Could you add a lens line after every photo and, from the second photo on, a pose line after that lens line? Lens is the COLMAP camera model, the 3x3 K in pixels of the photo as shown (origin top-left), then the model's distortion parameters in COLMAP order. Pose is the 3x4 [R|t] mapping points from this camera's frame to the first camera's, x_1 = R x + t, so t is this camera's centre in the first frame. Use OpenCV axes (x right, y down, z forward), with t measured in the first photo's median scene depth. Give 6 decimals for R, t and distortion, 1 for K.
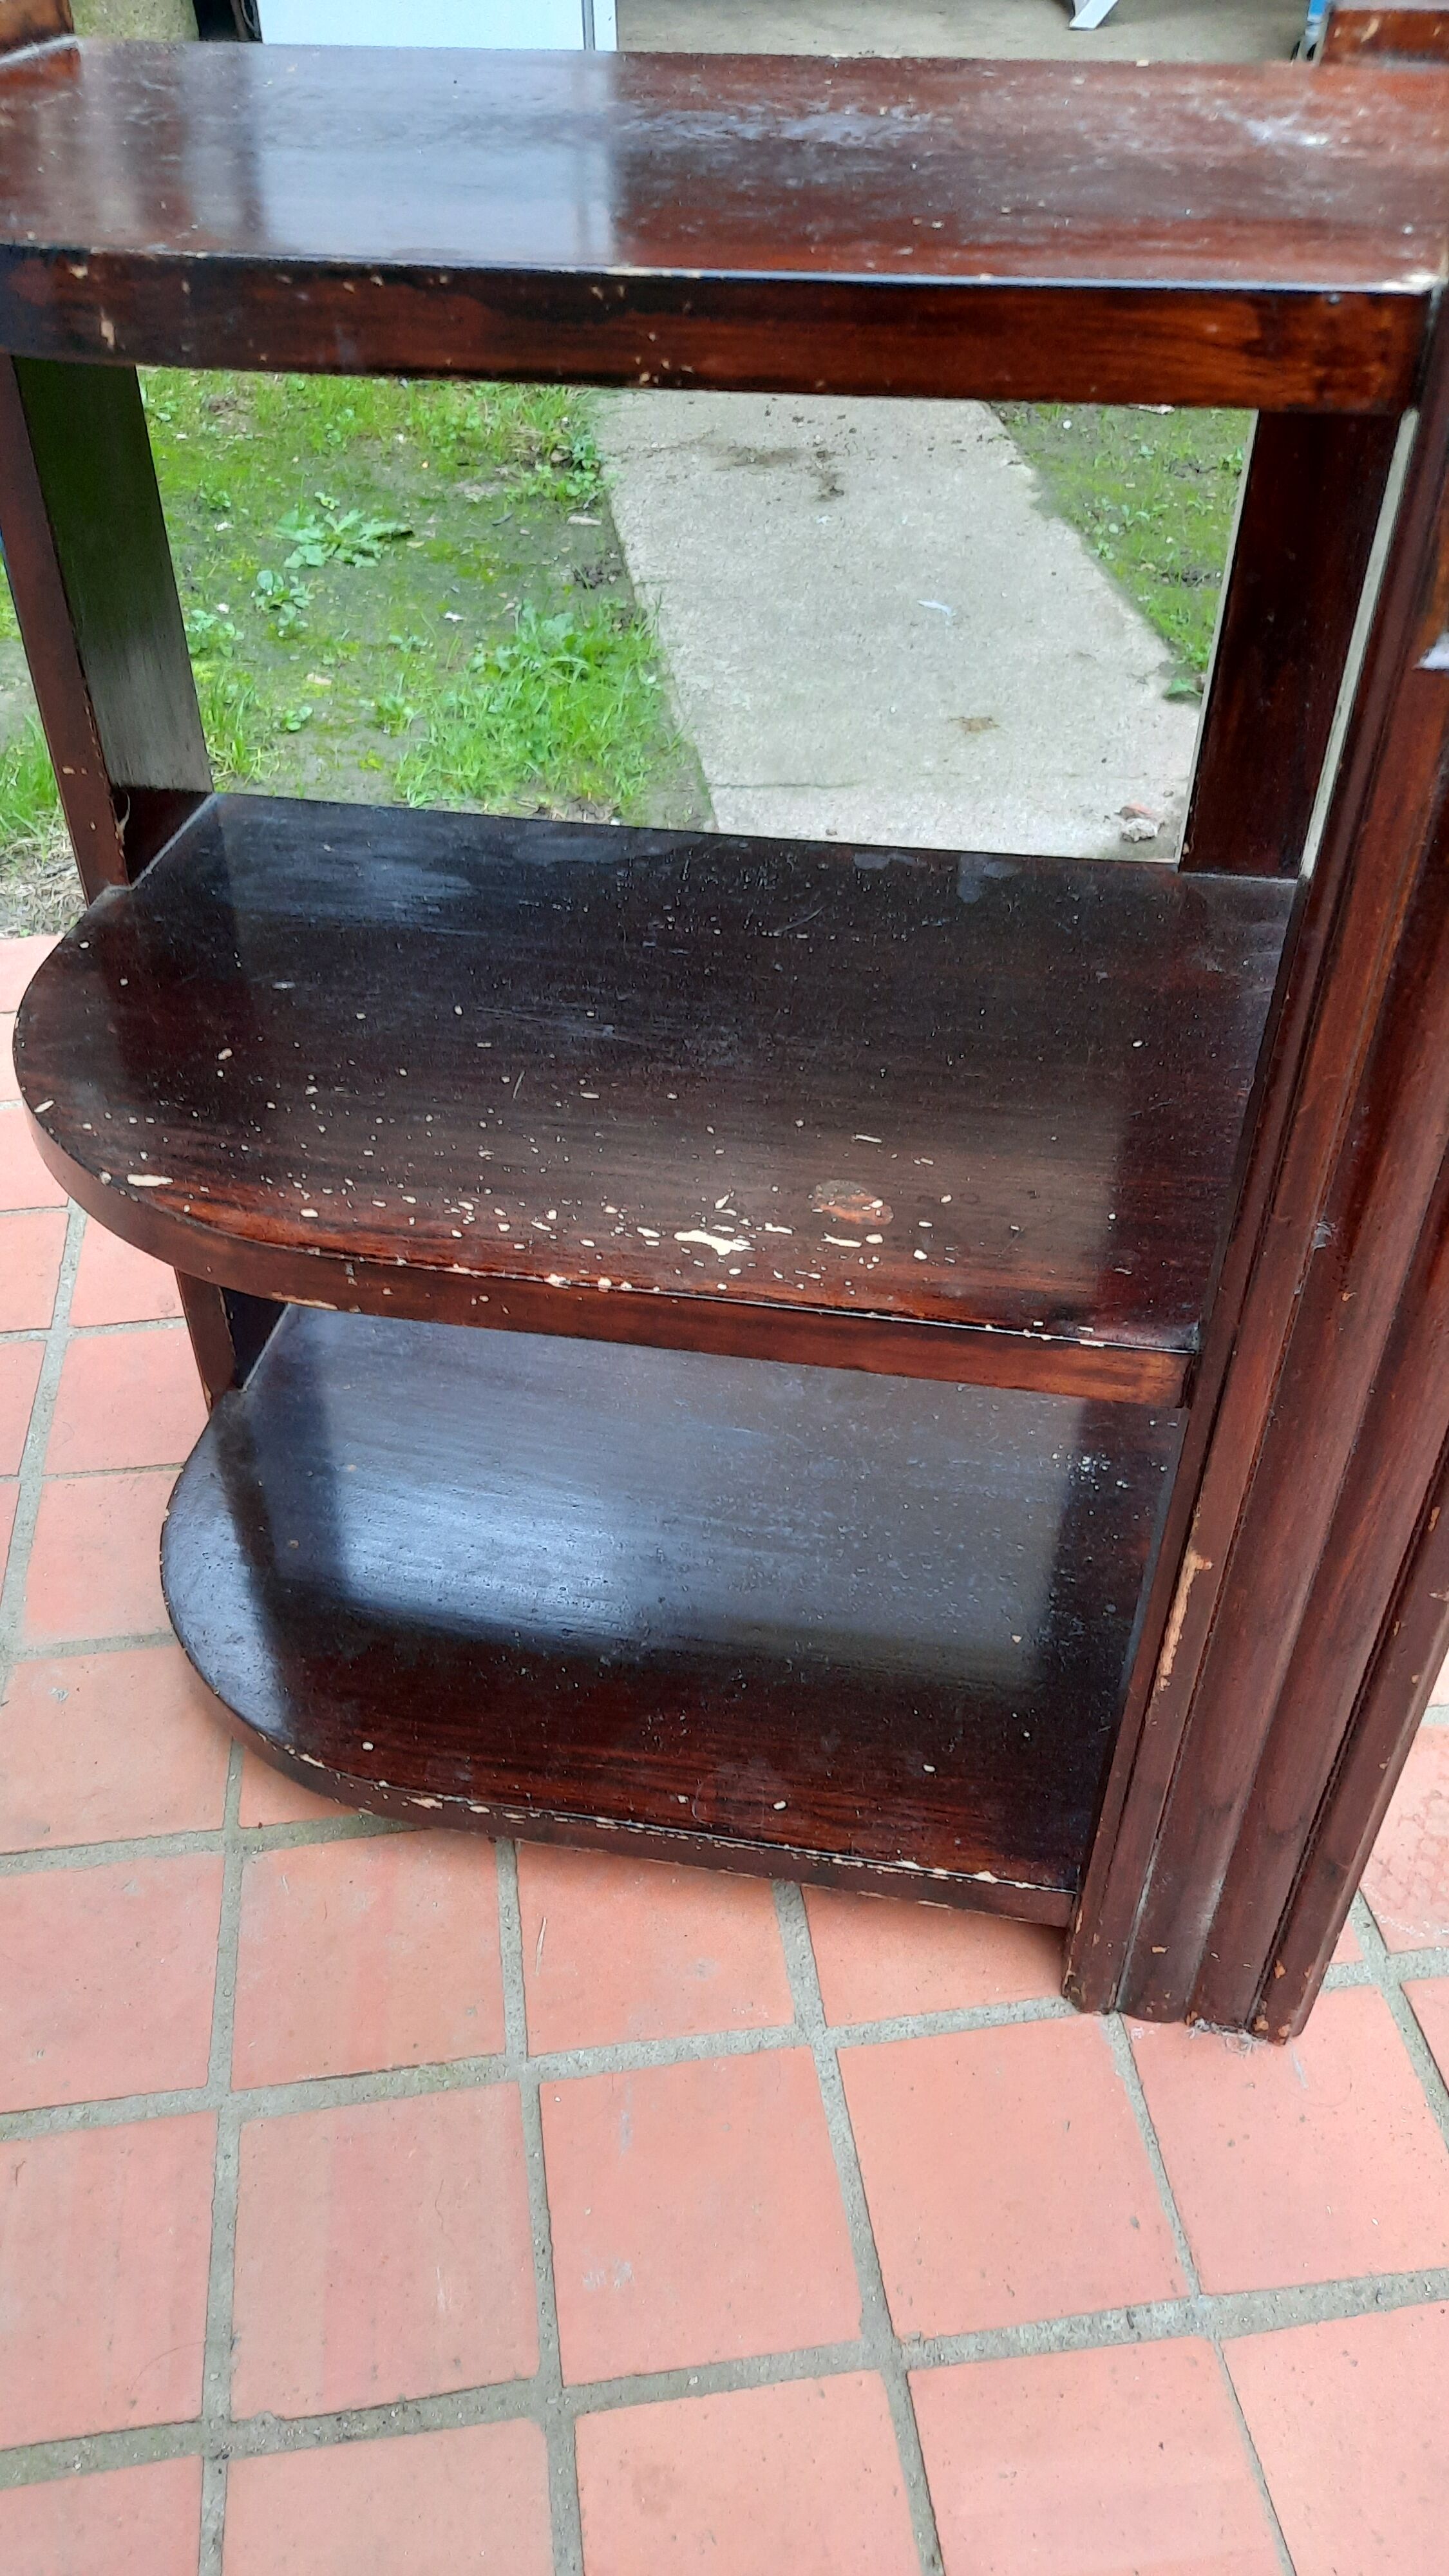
lens RADIAL K [[1918.4, 0, 724.5], [0, 1918.4, 1288.0], [0, 0, 1]] dist [0.046914, -0.051130]
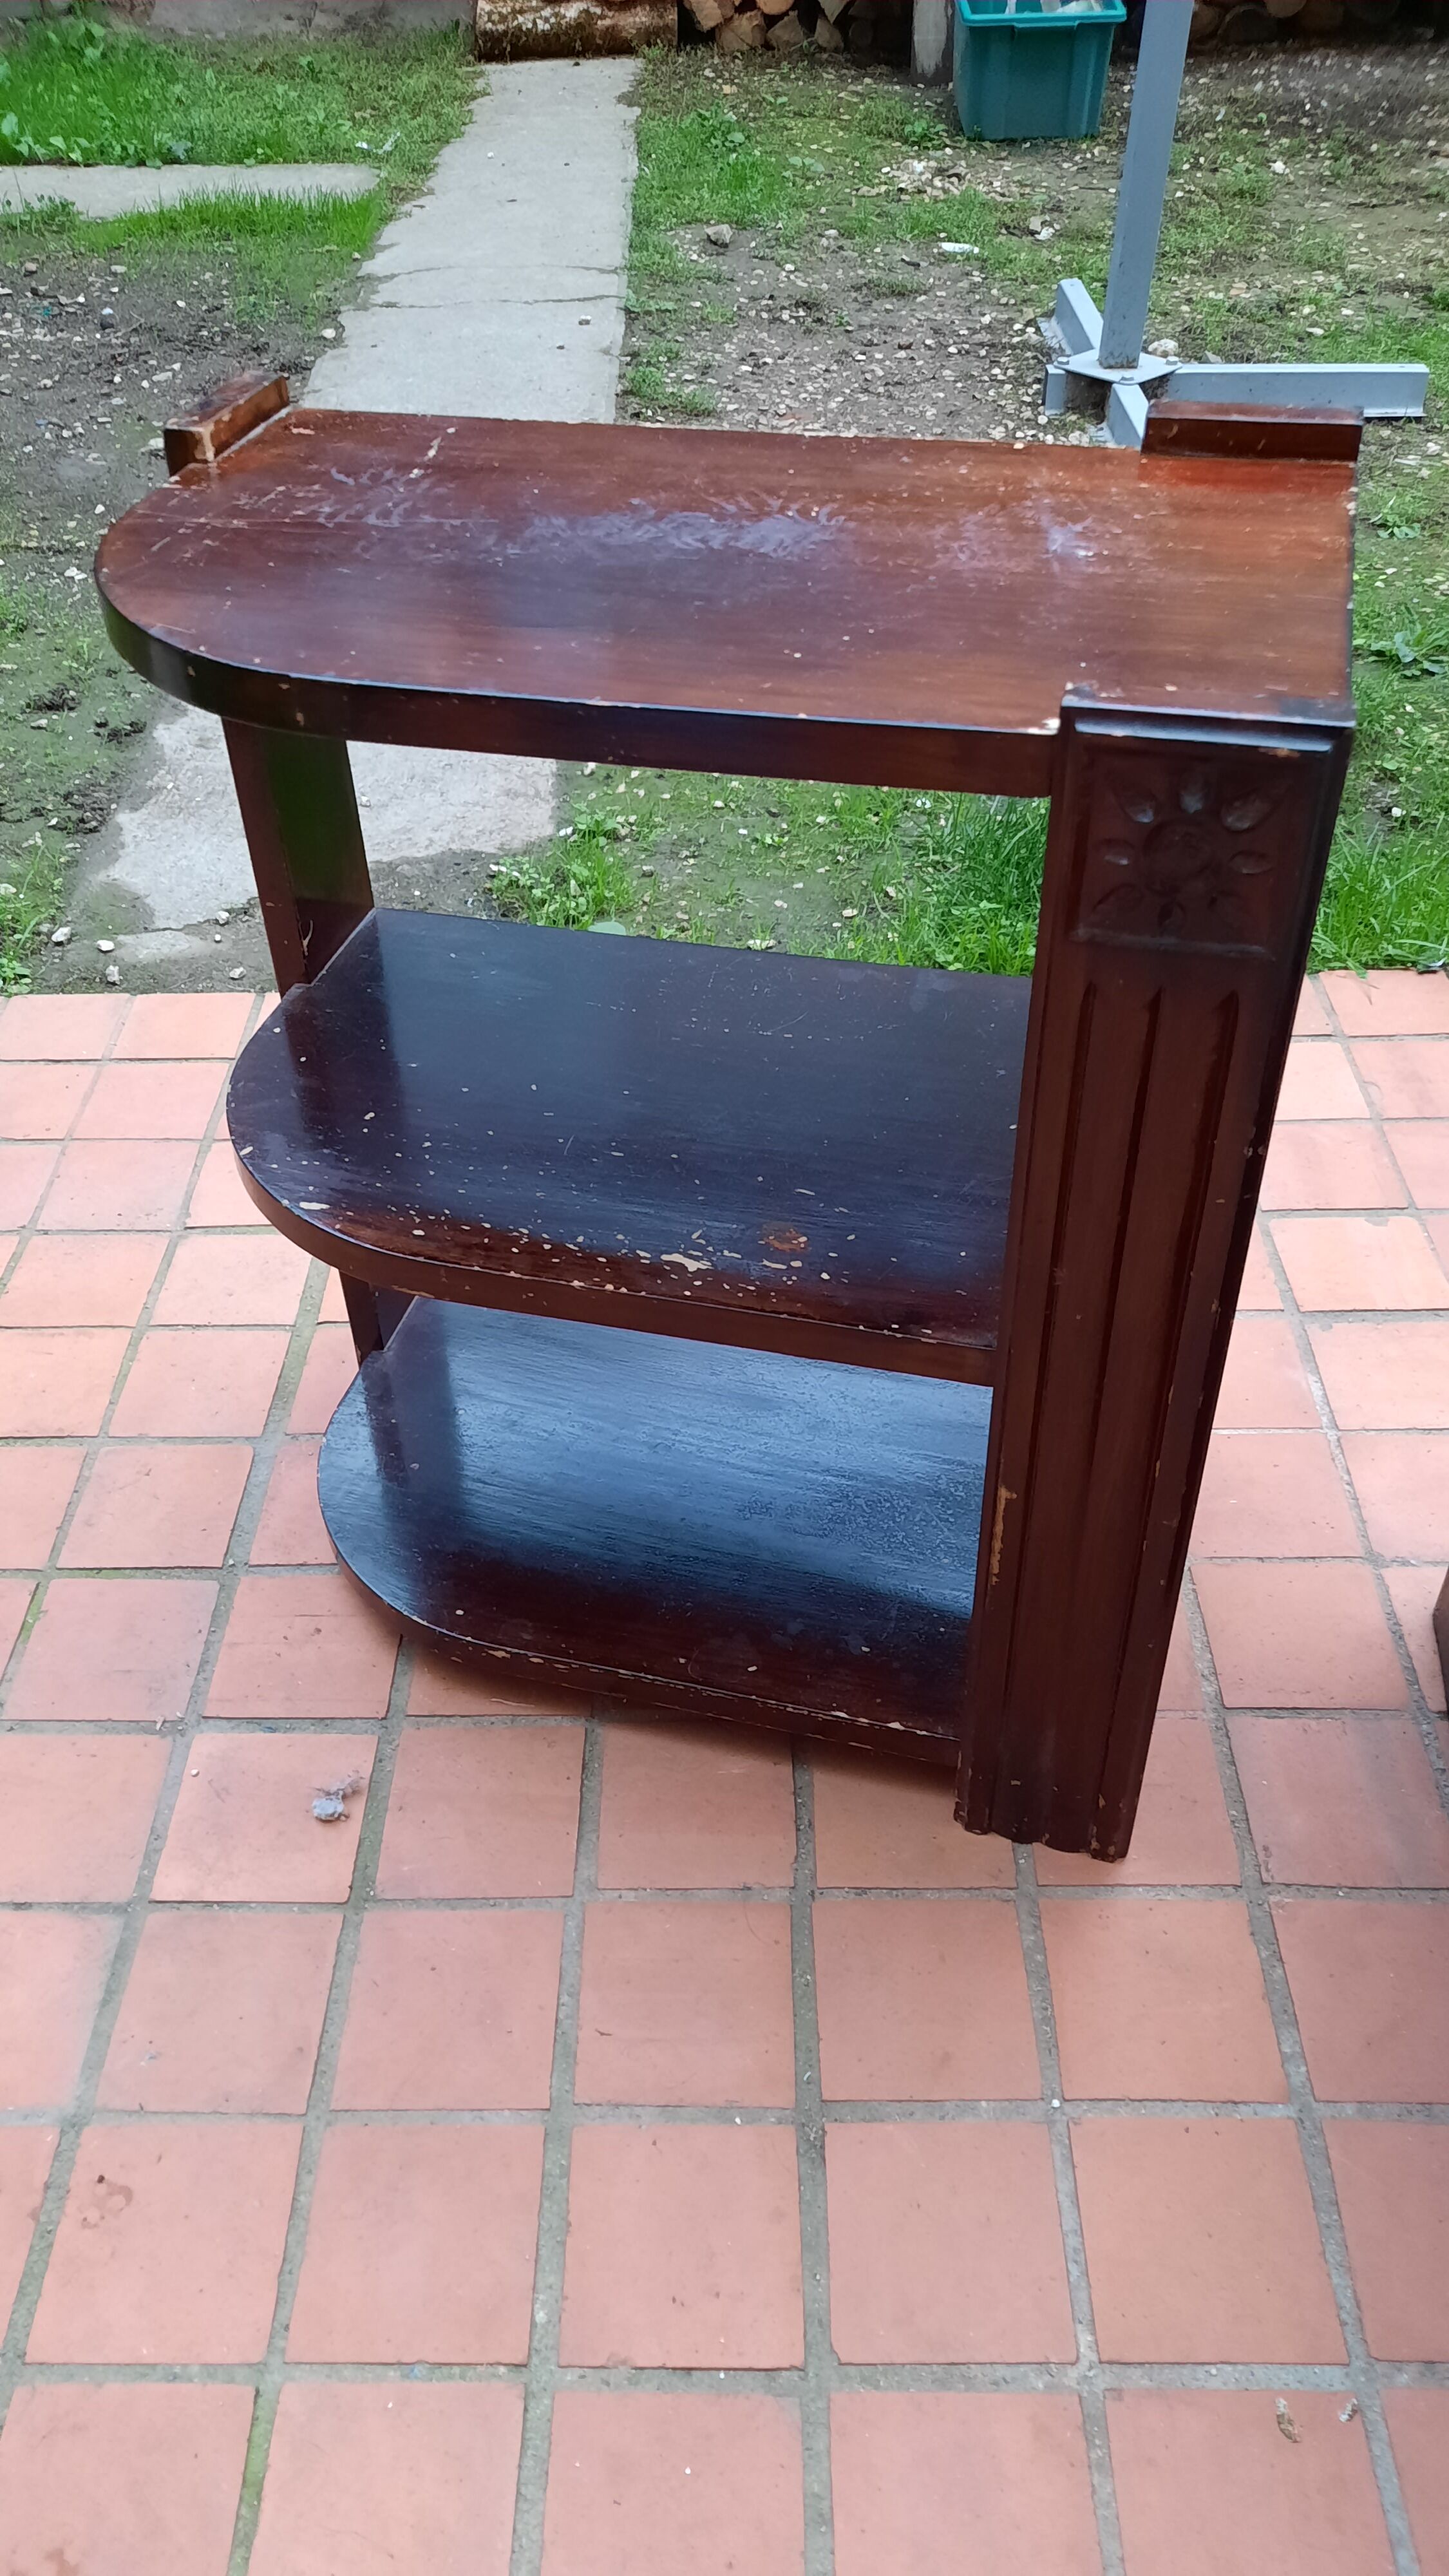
lens RADIAL K [[1893.7, 0, 724.5], [0, 1893.7, 1288.0], [0, 0, 1]] dist [0.041410, -0.051723]
pose [[0.995576, 0.036584, -0.086540, 0.107486], [-0.035518, 0.999273, 0.013825, -0.018108], [0.086983, -0.010690, 0.996152, -0.317506]]
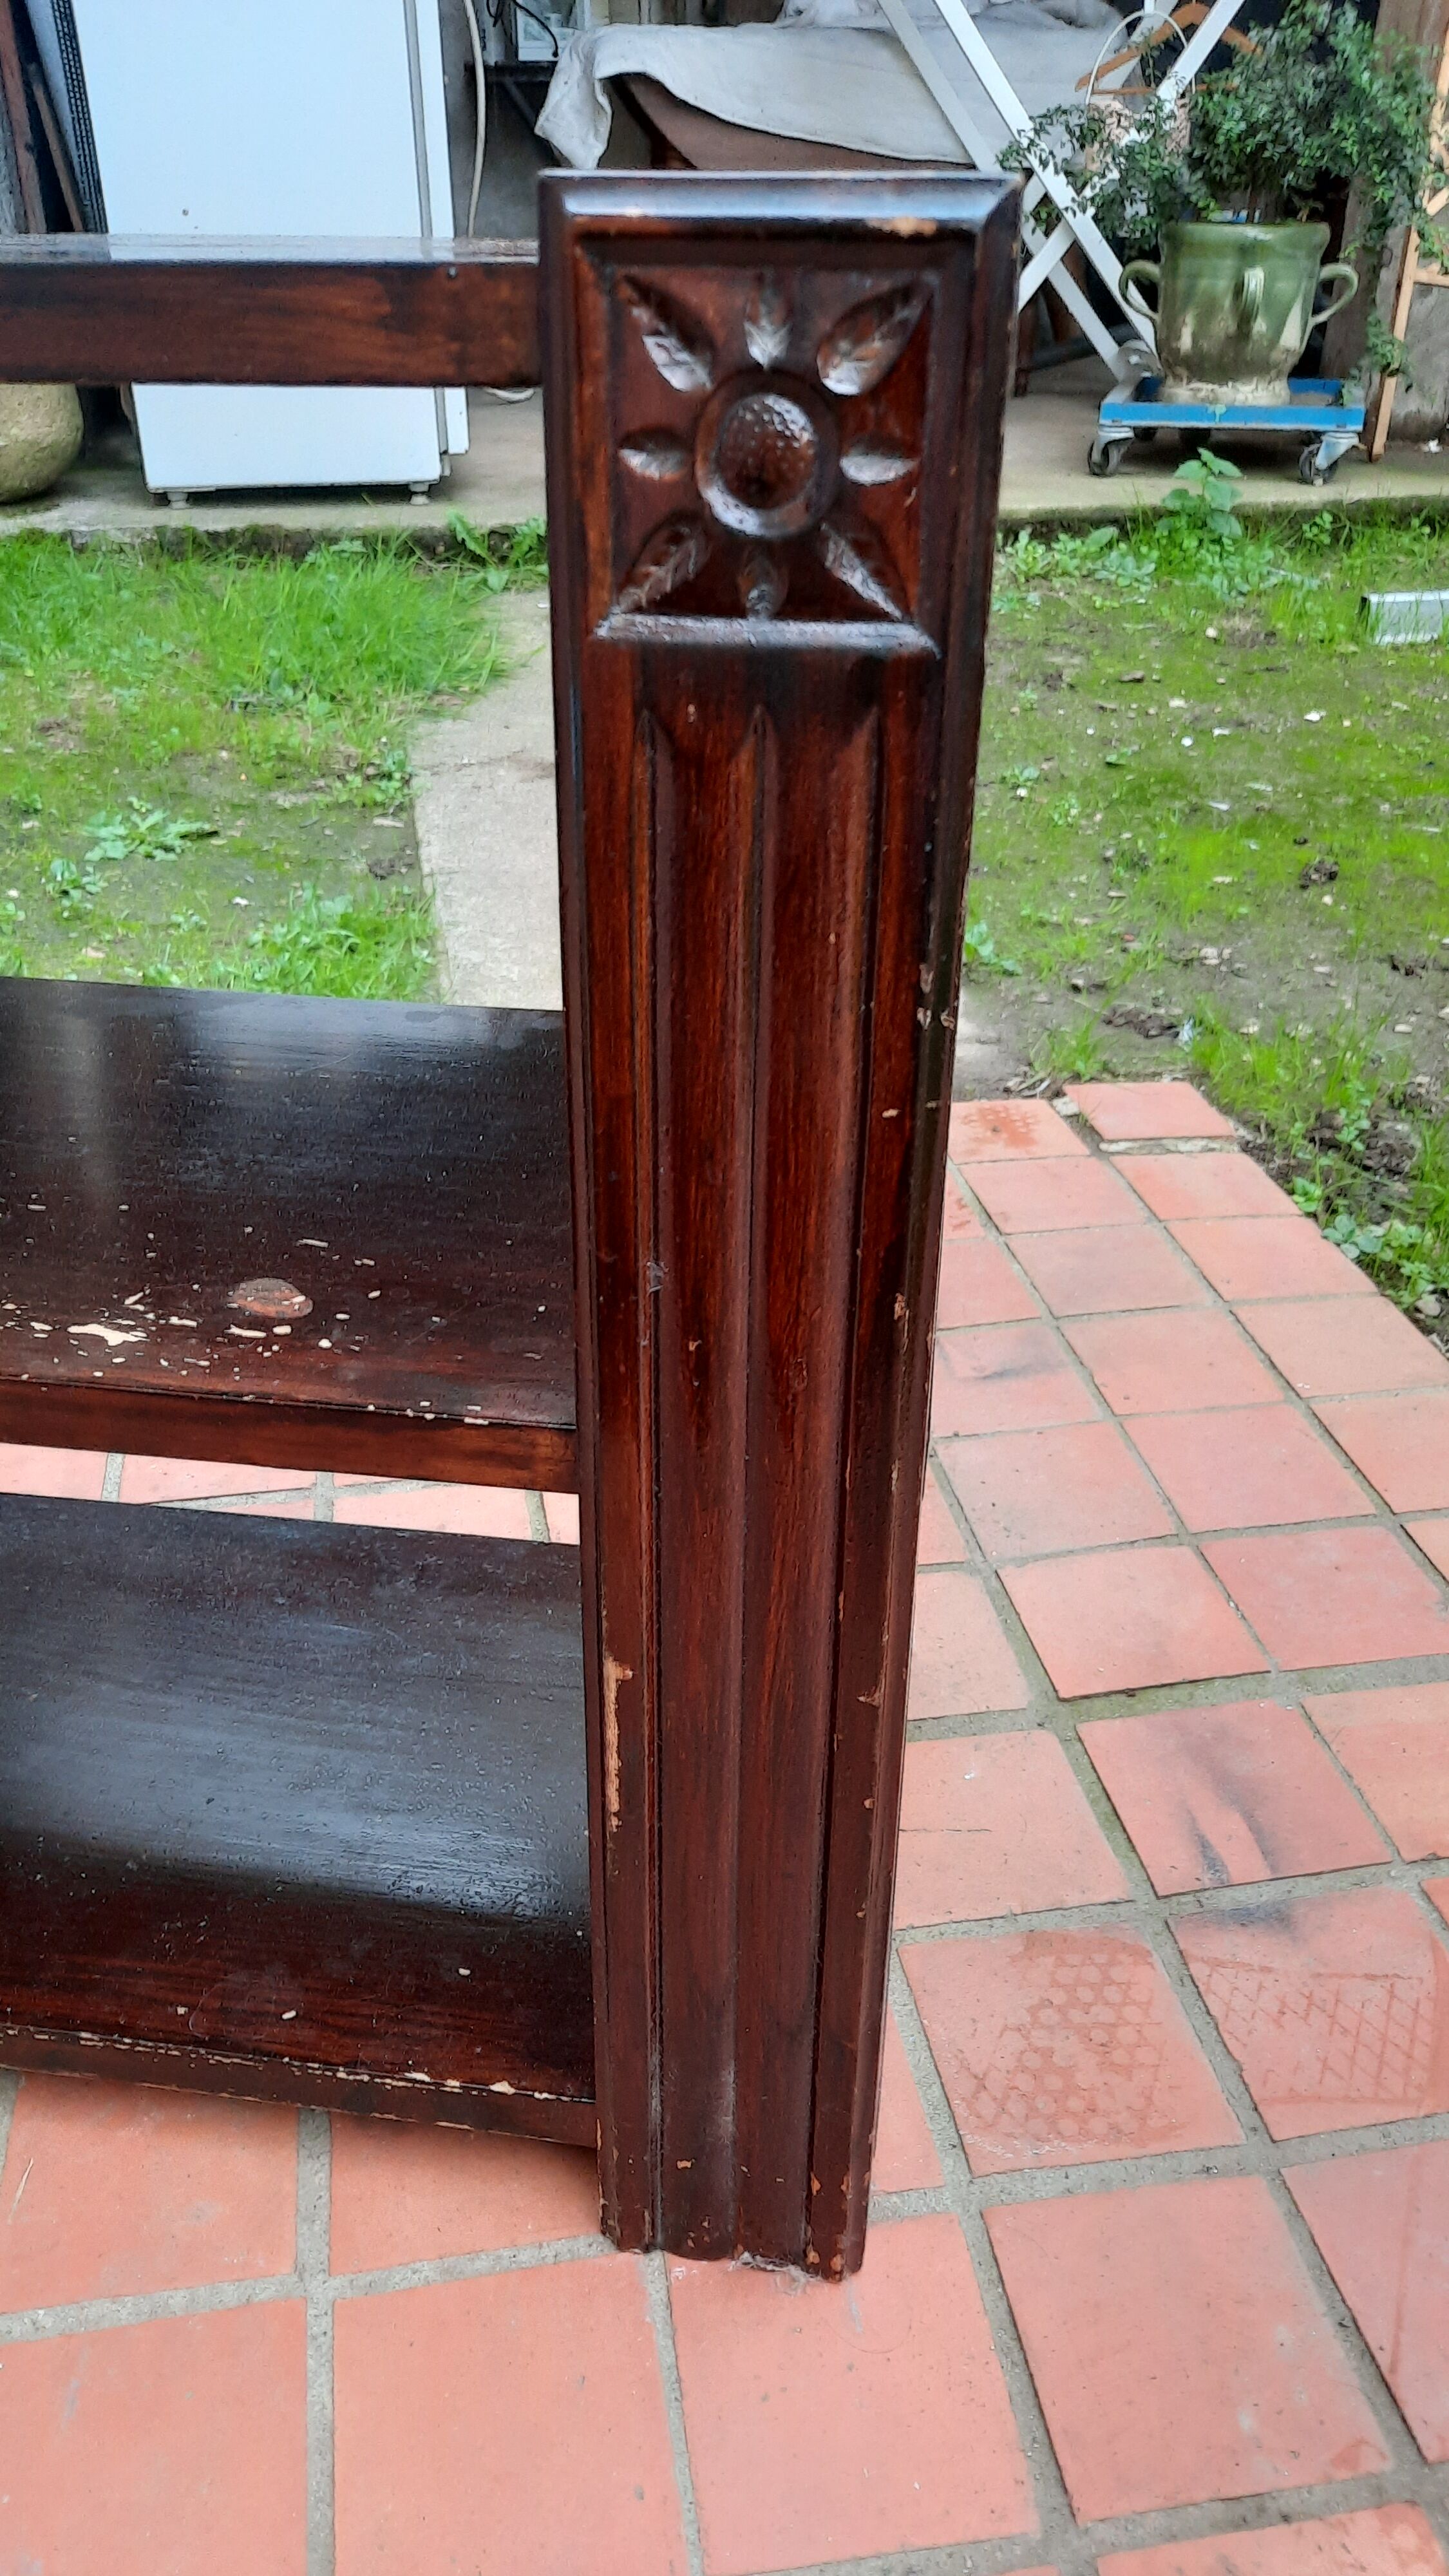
lens RADIAL K [[1918.4, 0, 724.5], [0, 1918.4, 1288.0], [0, 0, 1]] dist [0.046914, -0.051130]
pose [[0.999604, -0.006847, 0.027289, 0.194802], [0.011592, 0.984007, -0.177752, 0.090158], [-0.025636, 0.177998, 0.983697, 0.041764]]
